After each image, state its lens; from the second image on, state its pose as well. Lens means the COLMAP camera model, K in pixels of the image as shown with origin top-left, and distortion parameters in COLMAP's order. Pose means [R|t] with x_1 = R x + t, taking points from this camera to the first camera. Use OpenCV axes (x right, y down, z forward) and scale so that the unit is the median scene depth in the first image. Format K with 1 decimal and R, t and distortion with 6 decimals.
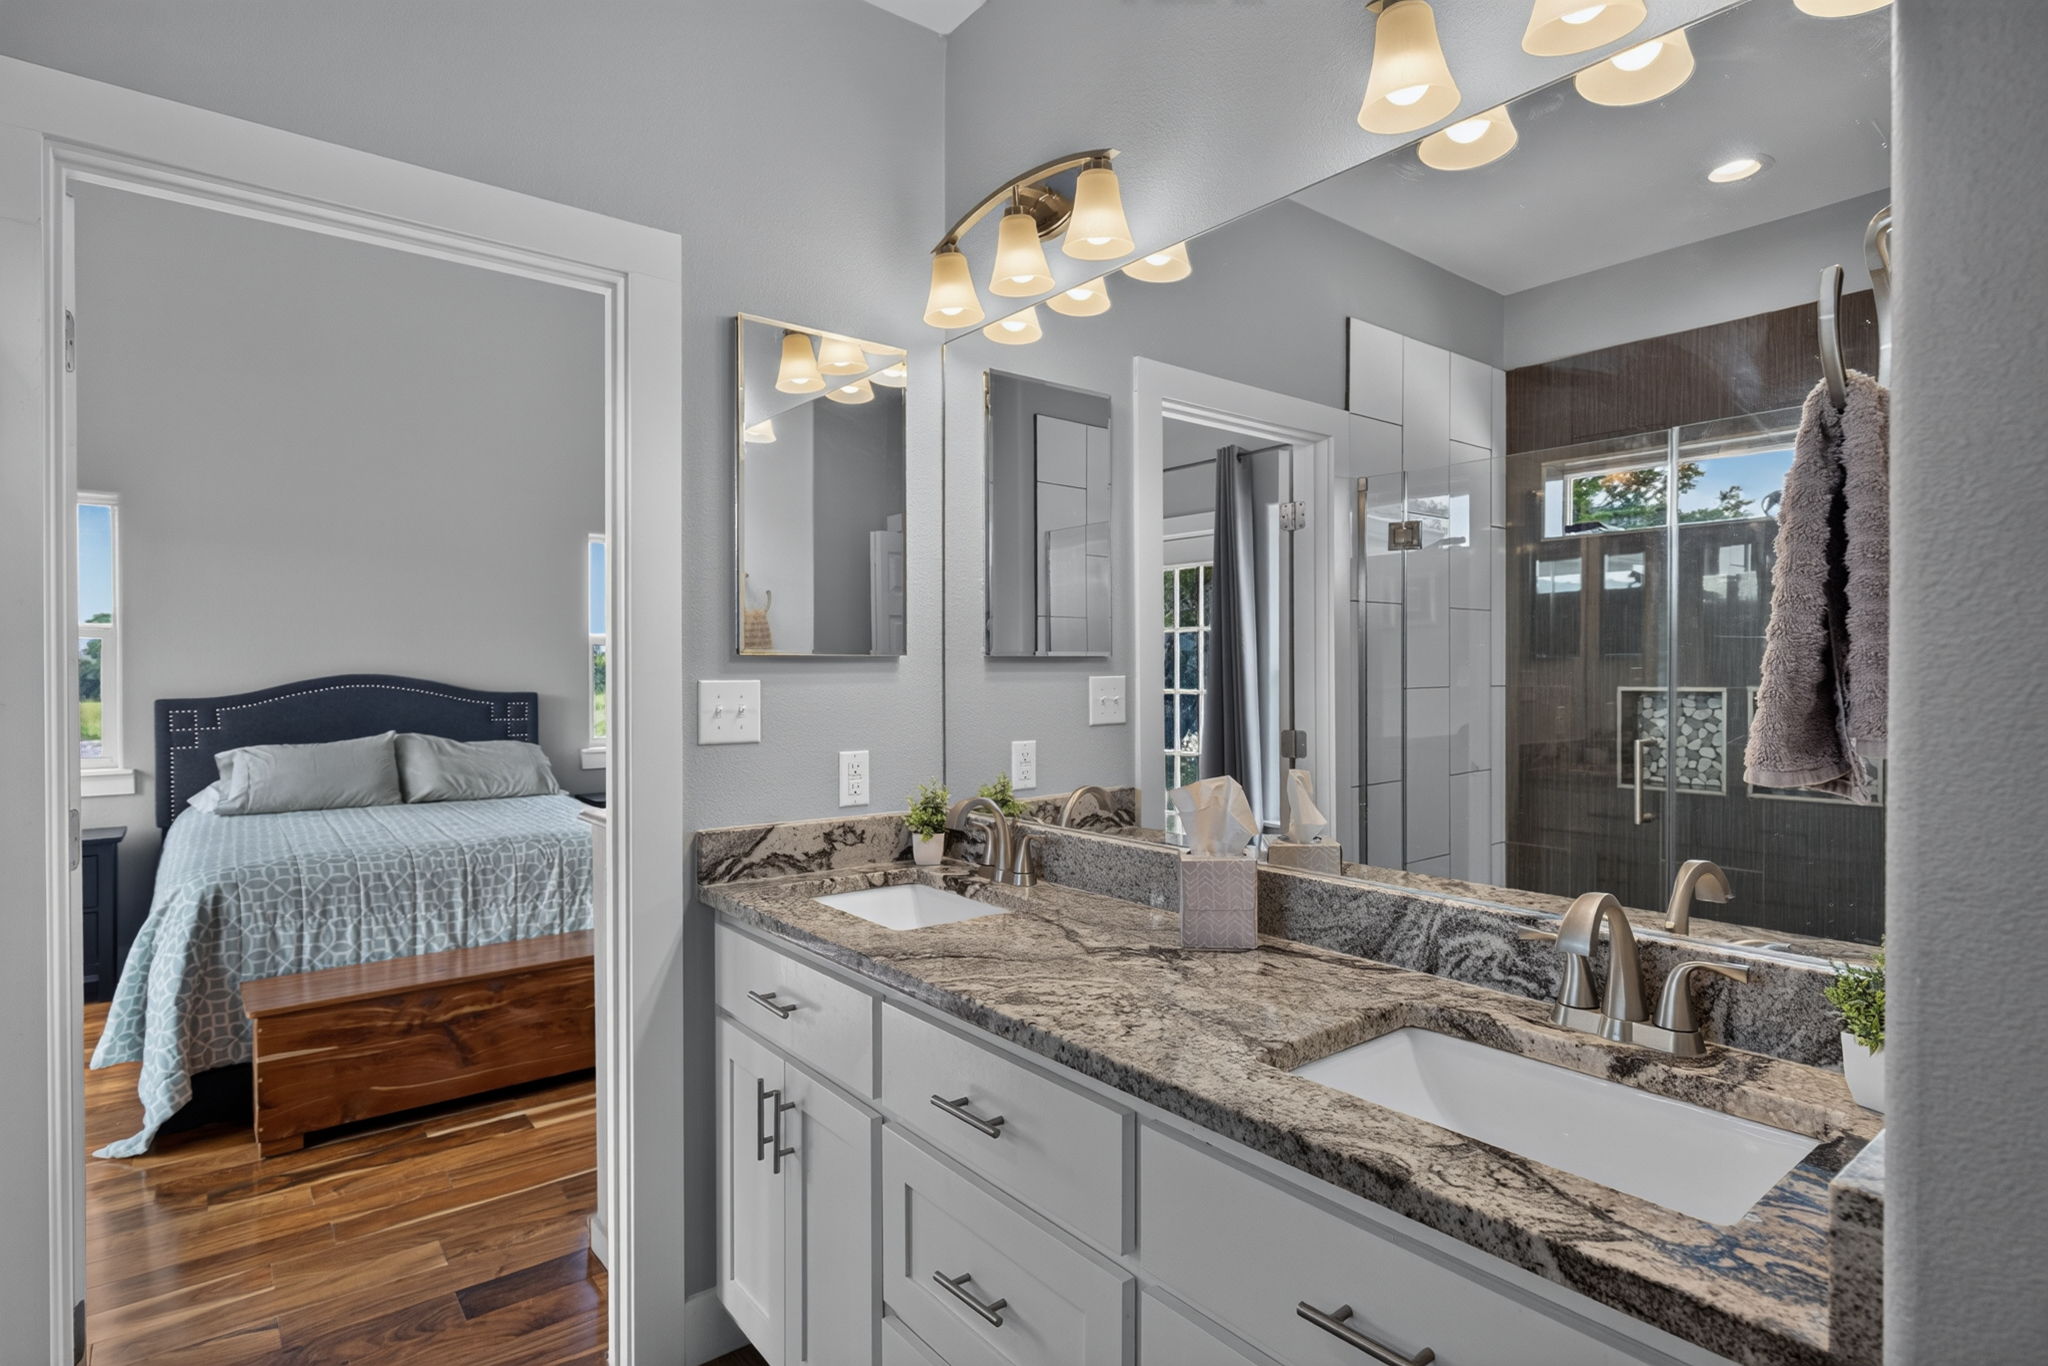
lens RADIAL K [[1034.8, 0, 1028.6], [0, 1034.8, 676.2], [0, 0, 1]] dist [-0.000575, -0.002682]
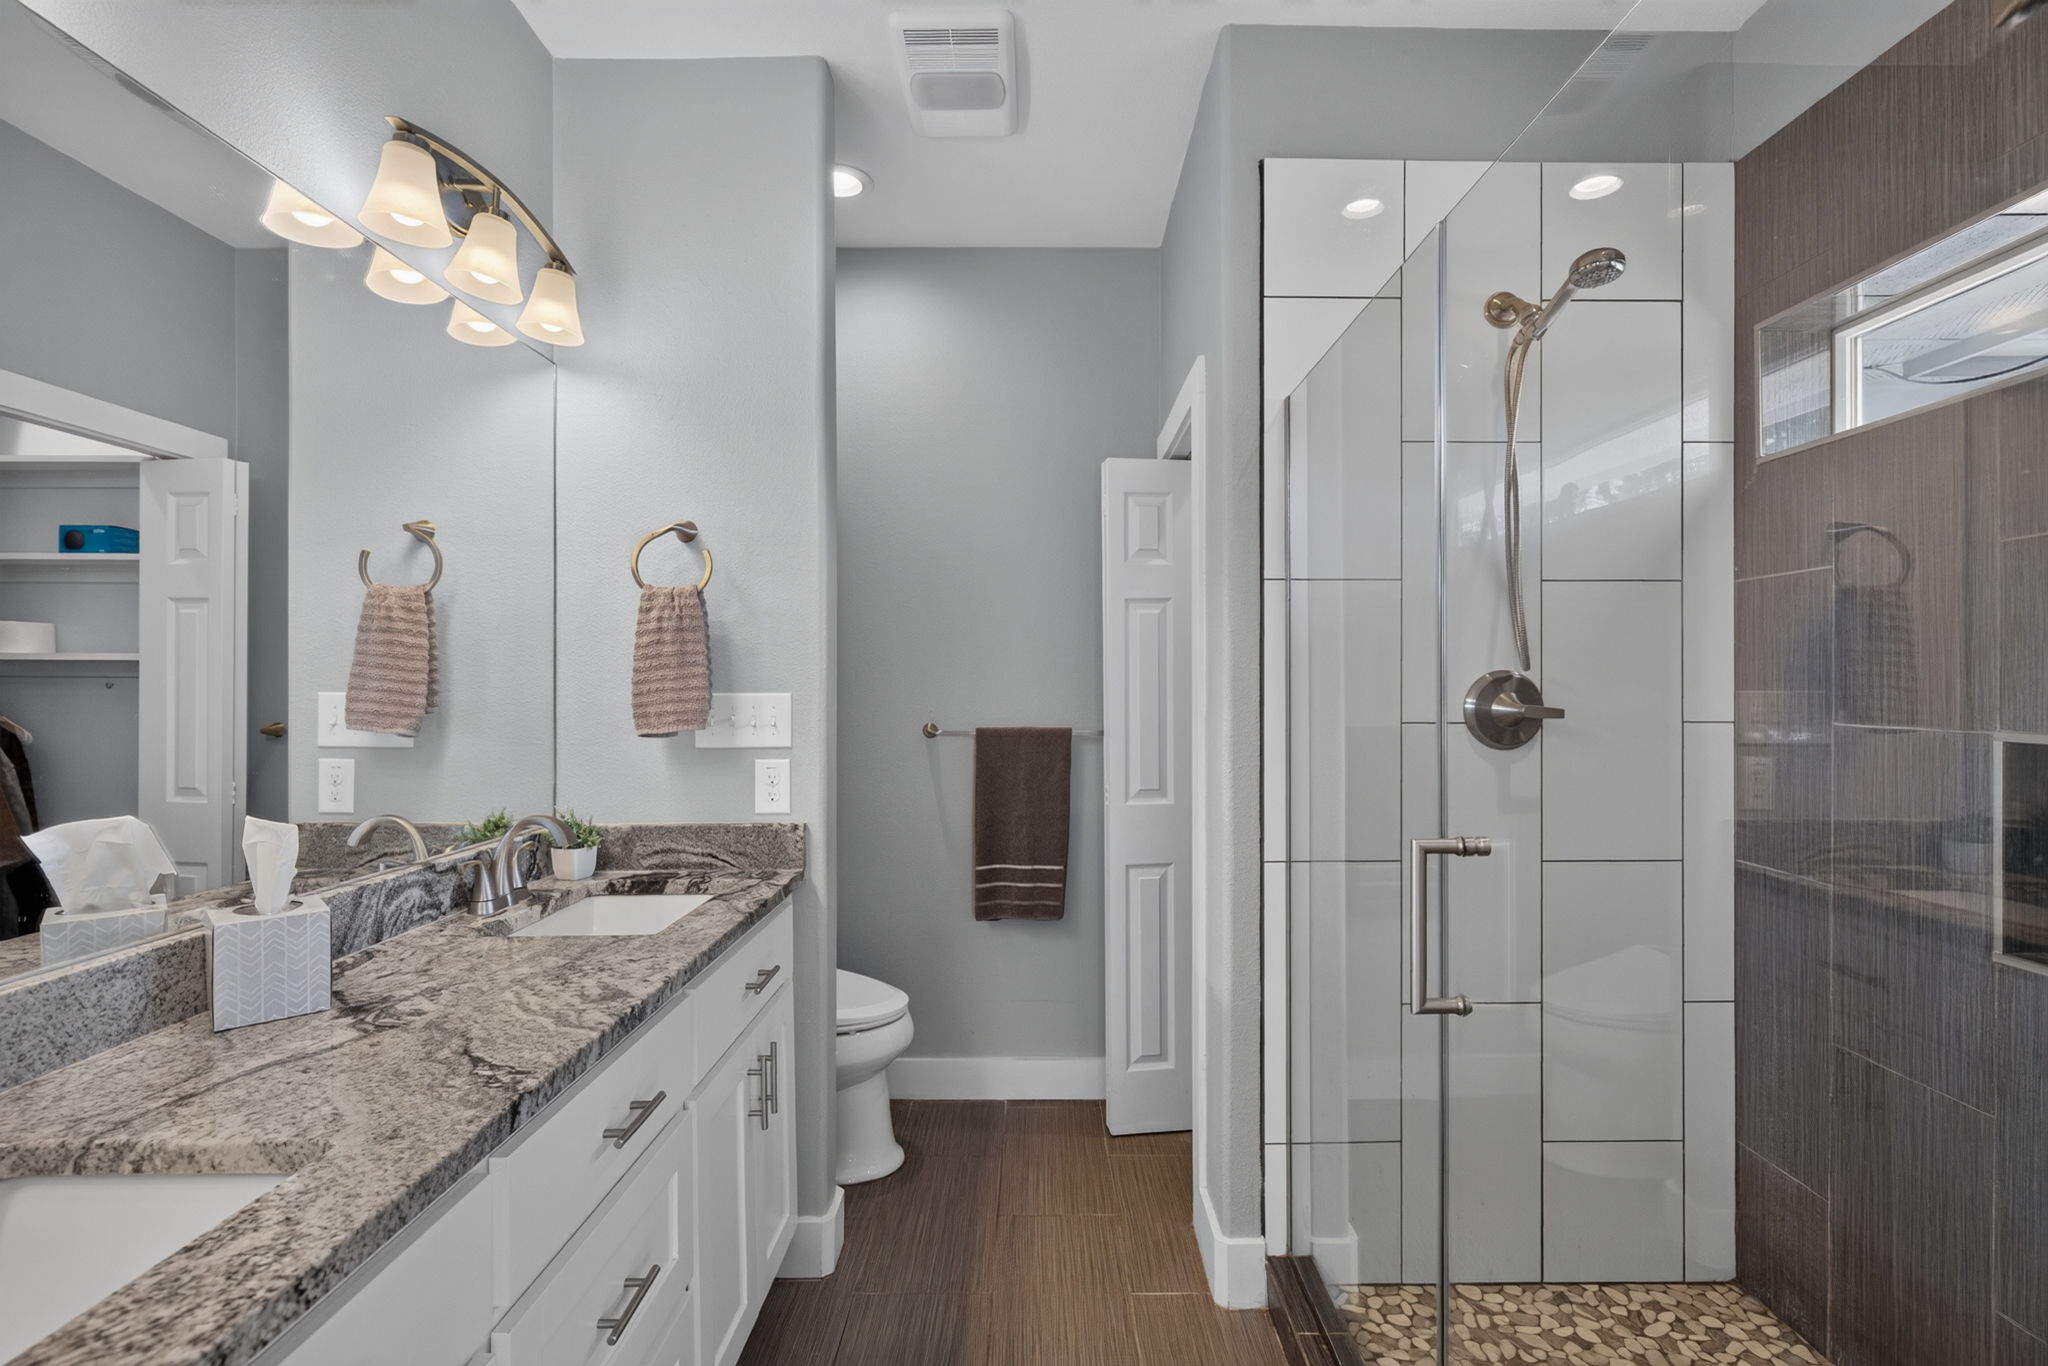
lens RADIAL K [[939.2, 0, 1030.7], [0, 939.2, 679.1], [0, 0, 1]] dist [-0.002831, 0.000470]
pose [[-0.767031, 0.006309, 0.641579, -0.907317], [0.009061, 0.999958, 0.000999, -0.011722], [-0.641546, 0.006580, -0.767056, 1.374152]]
